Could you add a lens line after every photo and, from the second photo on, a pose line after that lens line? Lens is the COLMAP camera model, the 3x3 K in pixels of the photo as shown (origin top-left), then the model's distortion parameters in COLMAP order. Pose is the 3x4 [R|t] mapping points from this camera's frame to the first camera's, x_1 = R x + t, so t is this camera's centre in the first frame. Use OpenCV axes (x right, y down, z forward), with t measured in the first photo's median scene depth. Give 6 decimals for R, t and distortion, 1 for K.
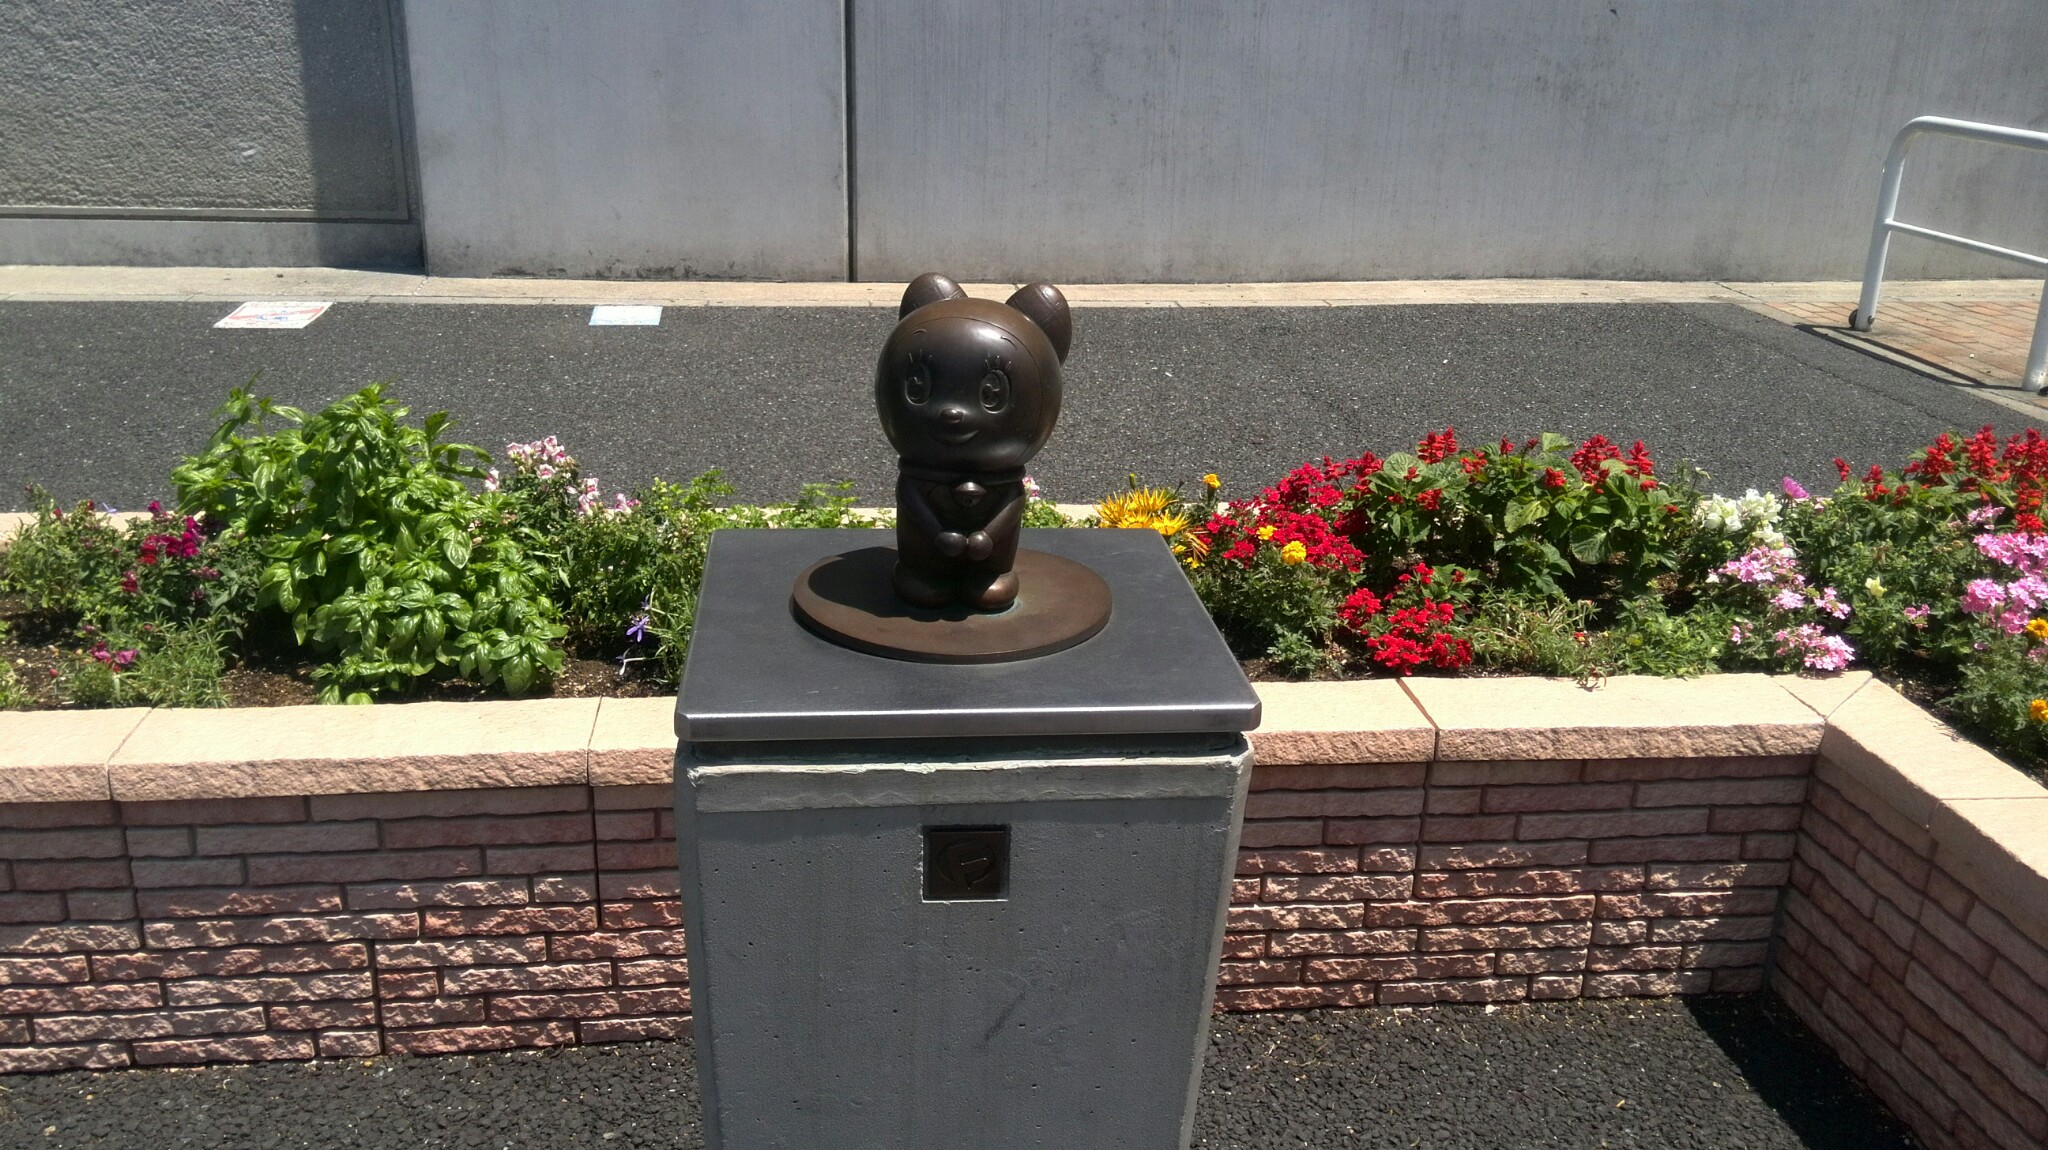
lens RADIAL K [[1847.9, 0, 1031.6], [0, 1847.9, 577.9], [0, 0, 1]] dist [0.077083, -0.148948]
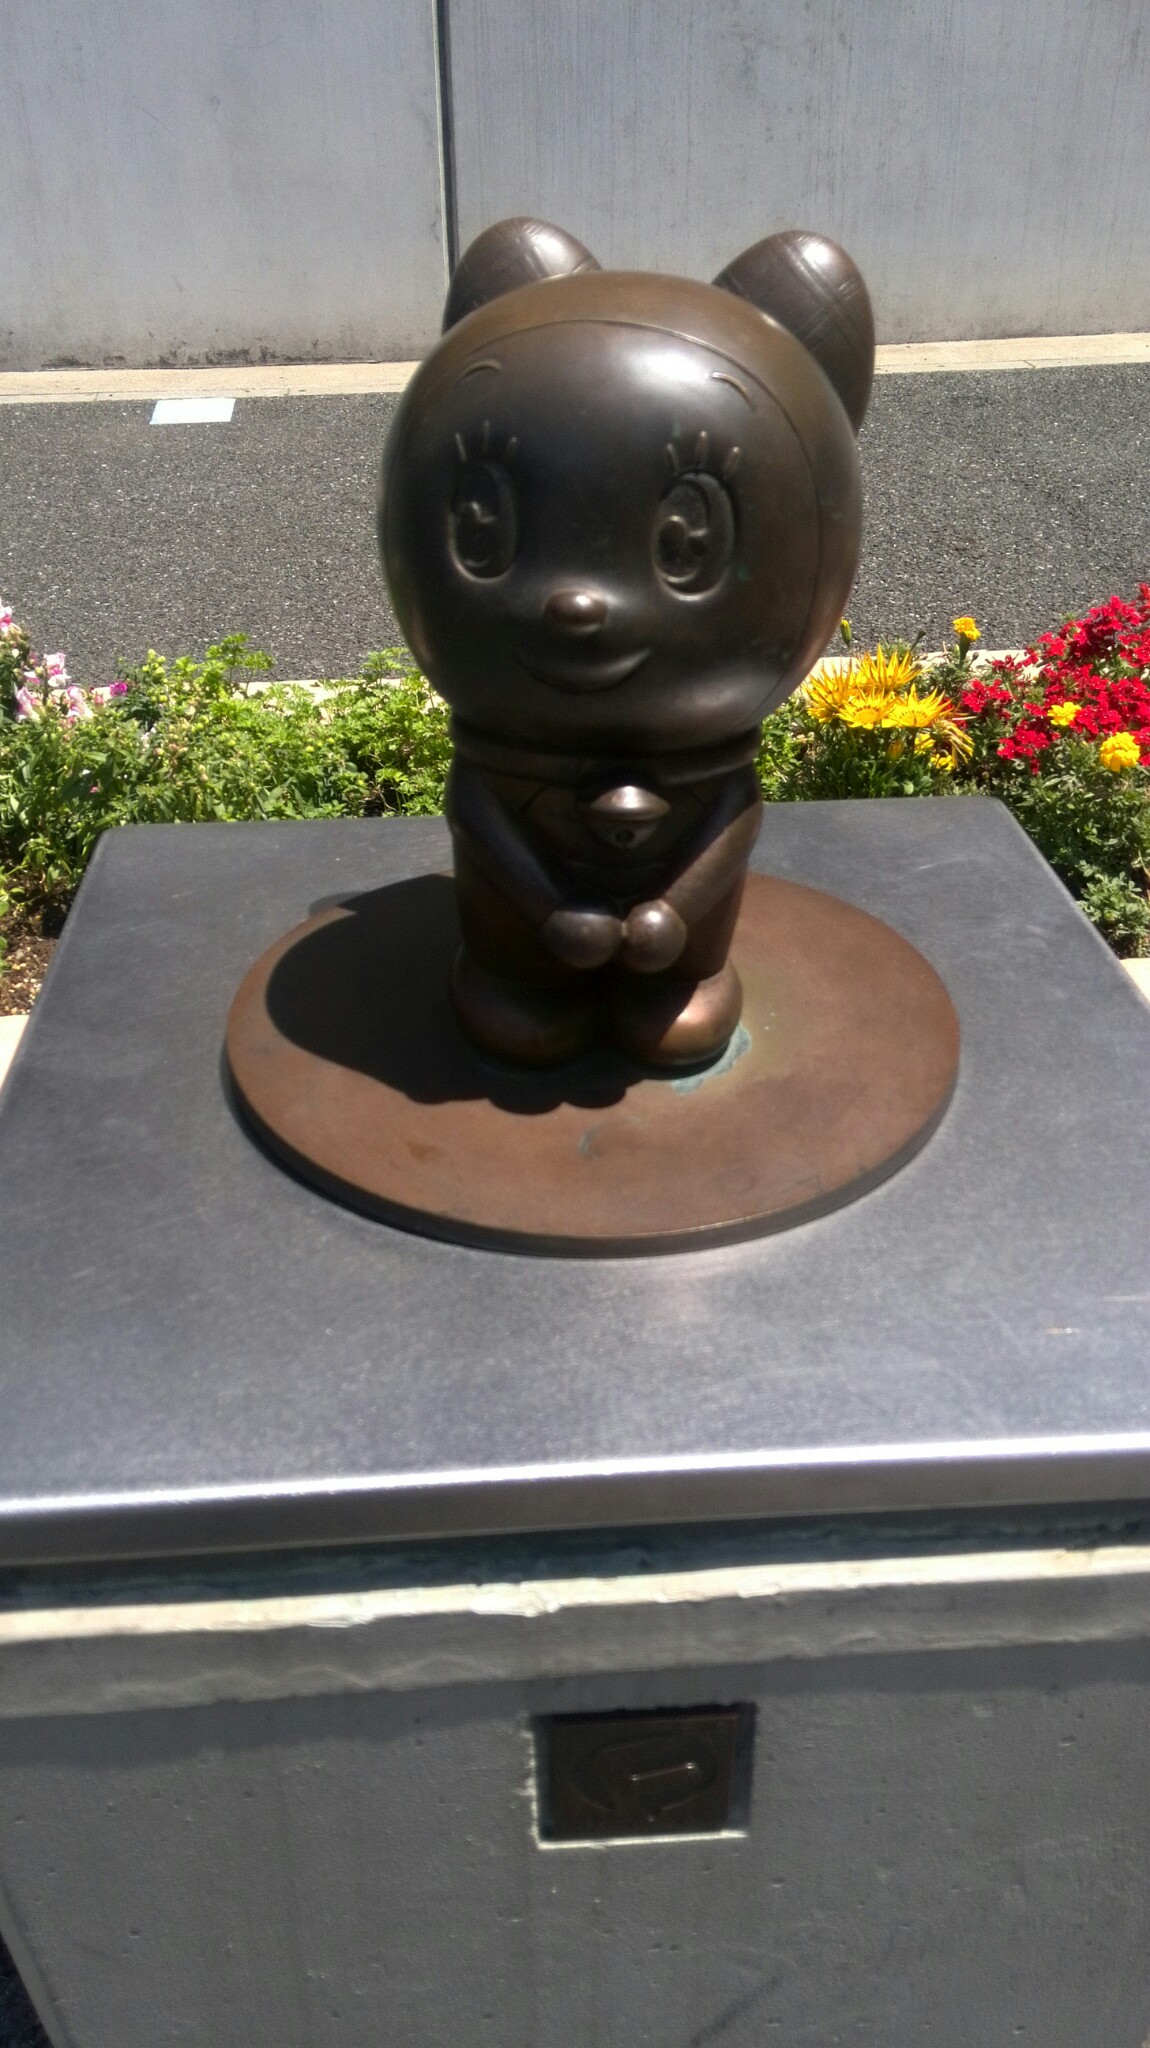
lens RADIAL K [[1847.9, 0, 579.9], [0, 1847.9, 1115.7], [0, 0, 1]] dist [0.077083, -0.148948]
pose [[0.998565, -0.016410, -0.050969, -0.011968], [0.027371, 0.974553, 0.222480, -0.034059], [0.046021, -0.223556, 0.973604, 0.292279]]
